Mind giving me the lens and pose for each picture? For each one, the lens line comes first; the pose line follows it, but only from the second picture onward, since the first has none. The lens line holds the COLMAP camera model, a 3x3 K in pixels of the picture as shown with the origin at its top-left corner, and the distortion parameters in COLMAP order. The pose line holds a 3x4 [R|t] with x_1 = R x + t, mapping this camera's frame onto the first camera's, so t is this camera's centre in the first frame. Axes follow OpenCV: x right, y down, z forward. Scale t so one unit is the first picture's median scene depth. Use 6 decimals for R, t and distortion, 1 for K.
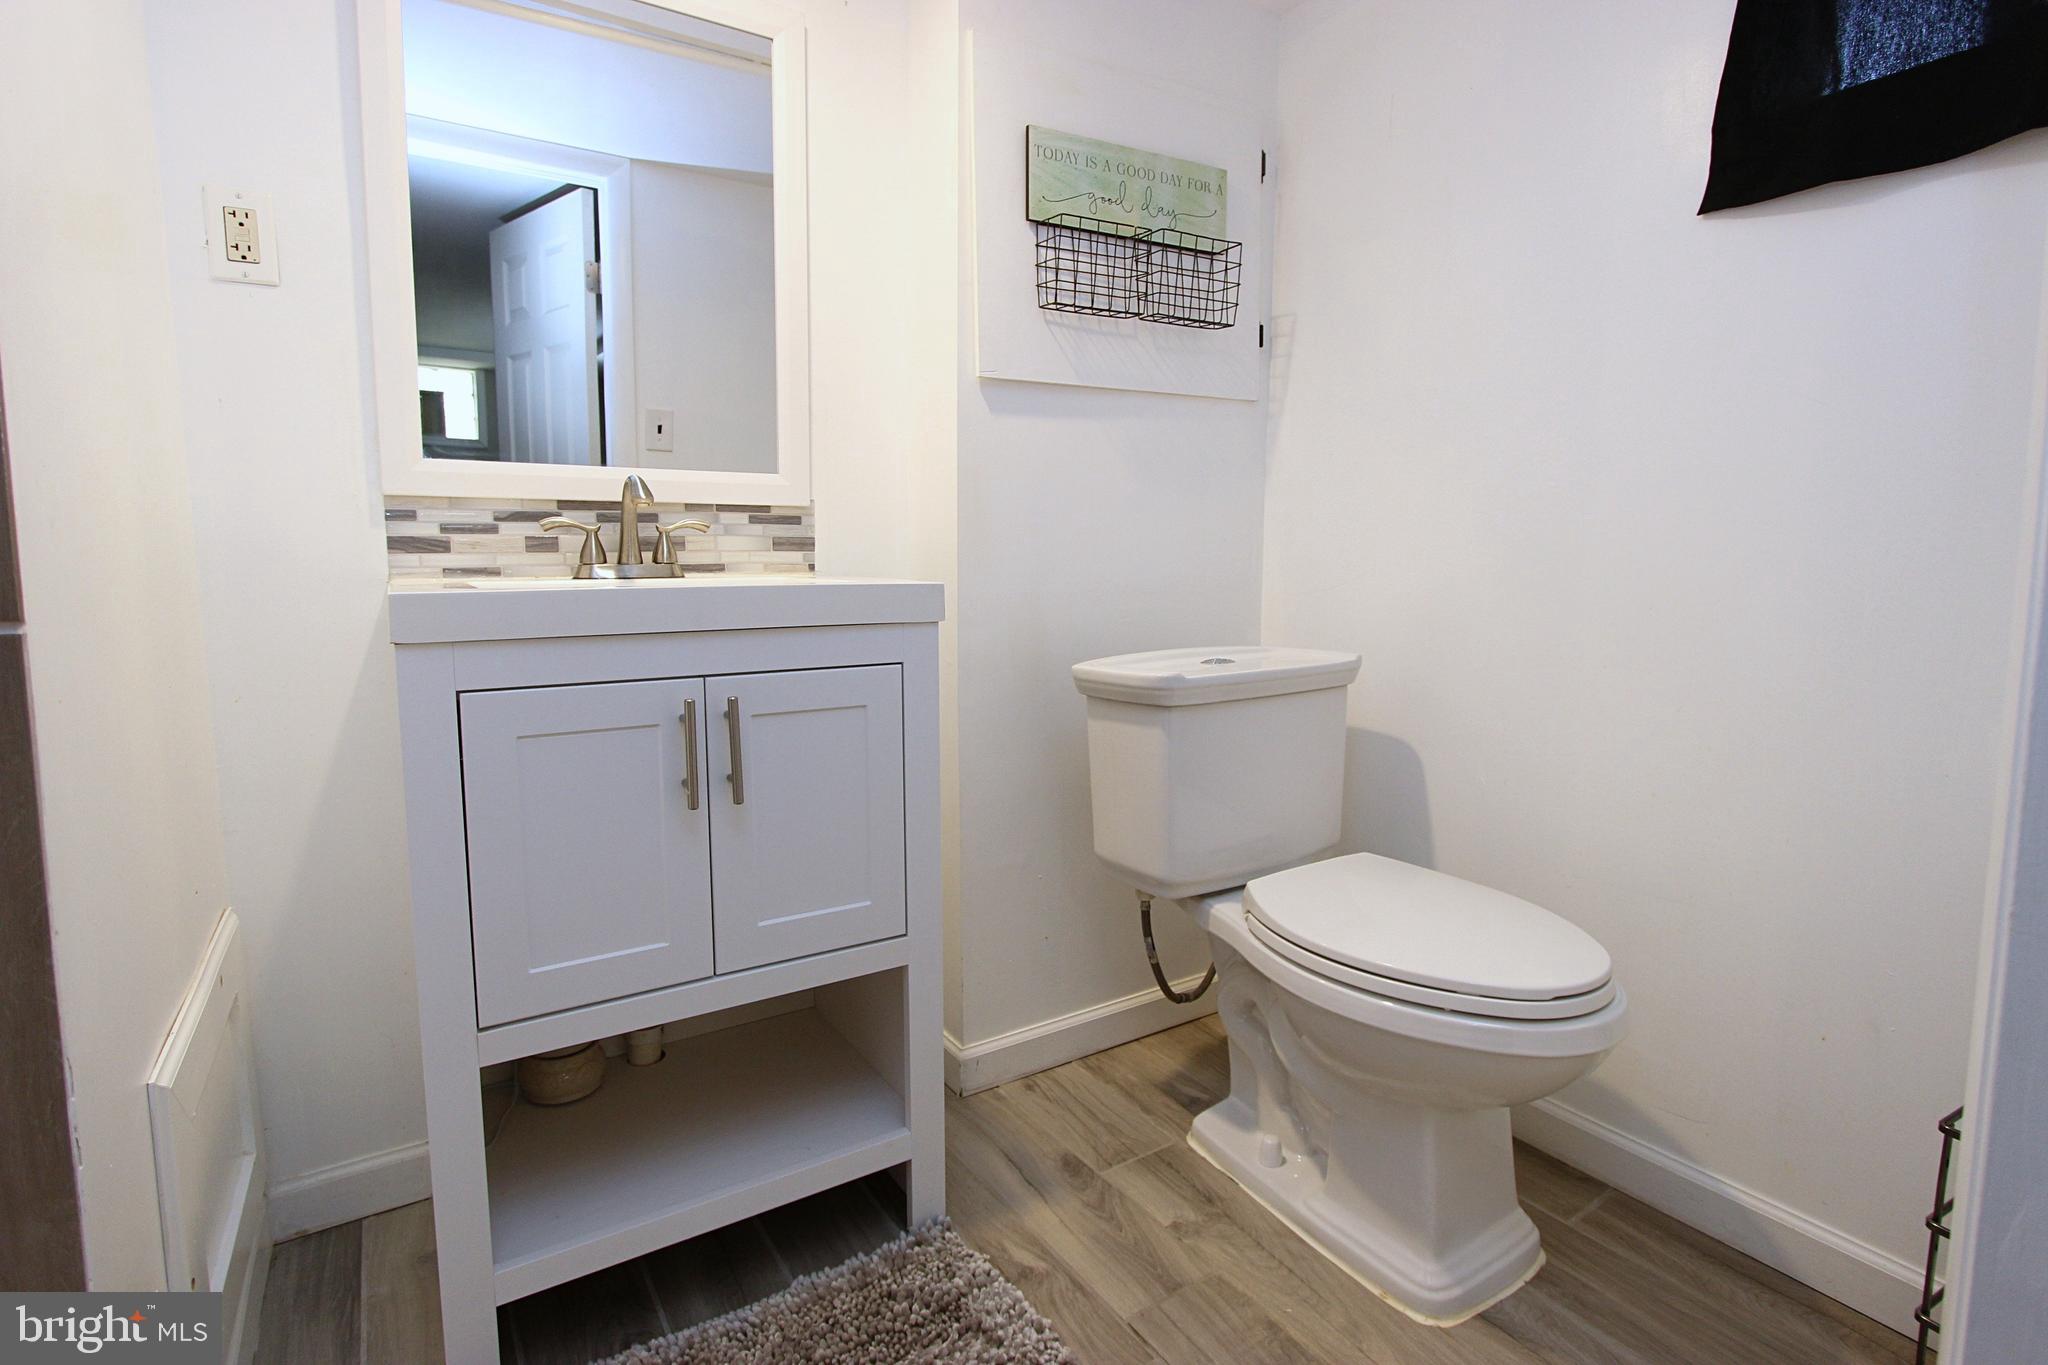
lens RADIAL K [[992.1, 0, 1029.0], [0, 992.1, 659.5], [0, 0, 1]] dist [-0.018587, -0.000001]
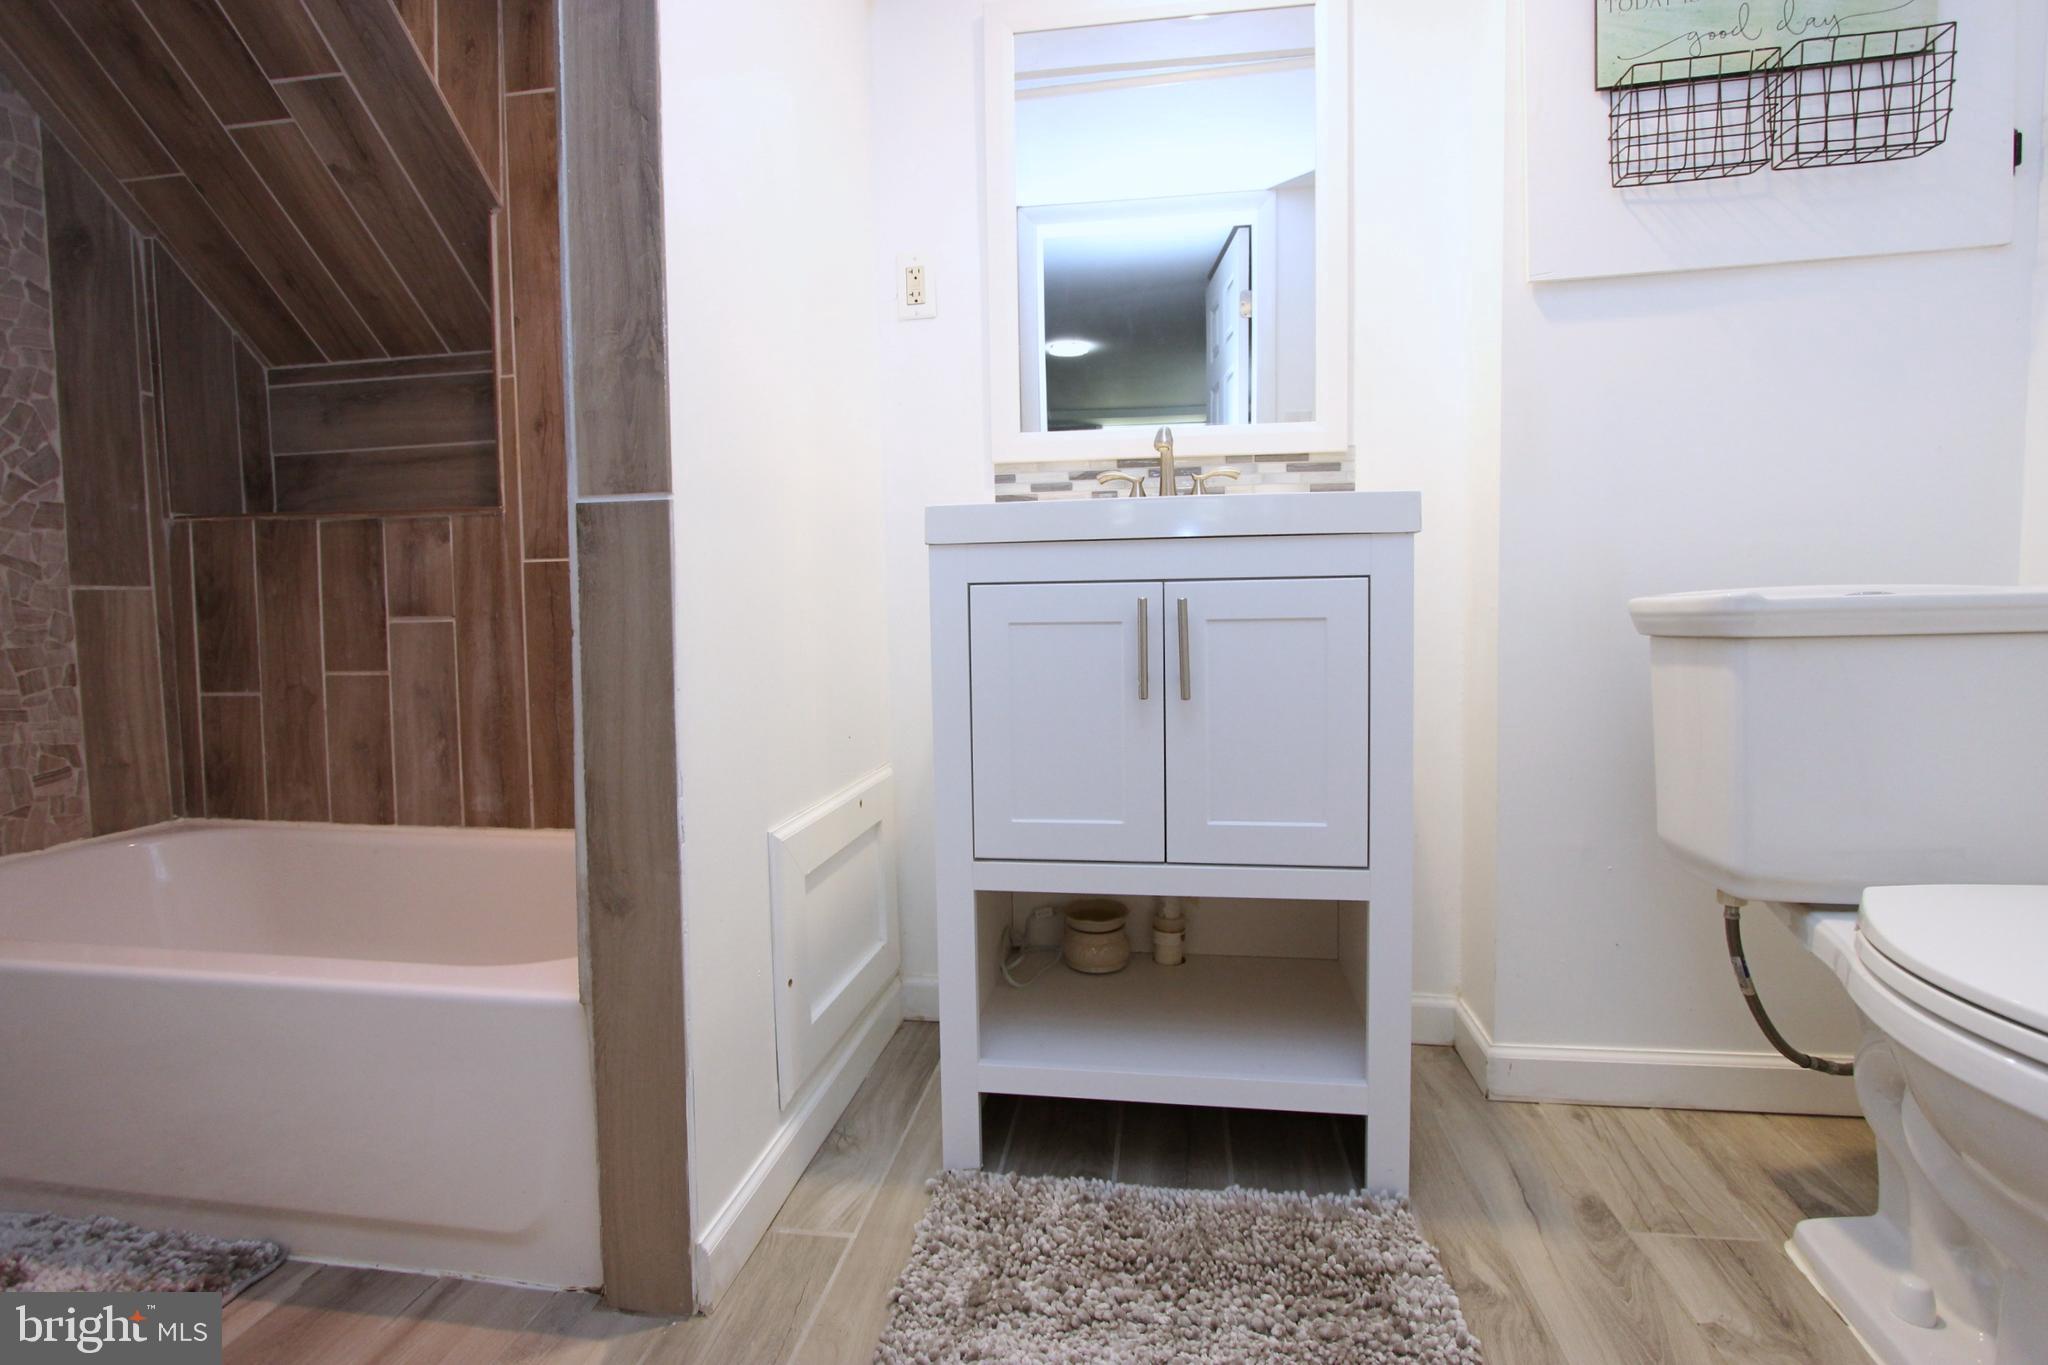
lens RADIAL K [[946.2, 0, 1032.3], [0, 946.2, 655.4], [0, 0, 1]] dist [-0.020302, 0.001097]
pose [[0.747597, 0.026516, -0.663624, 0.208592], [-0.052661, 0.998423, -0.019431, 0.102116], [0.662062, 0.049474, 0.747814, 0.102816]]
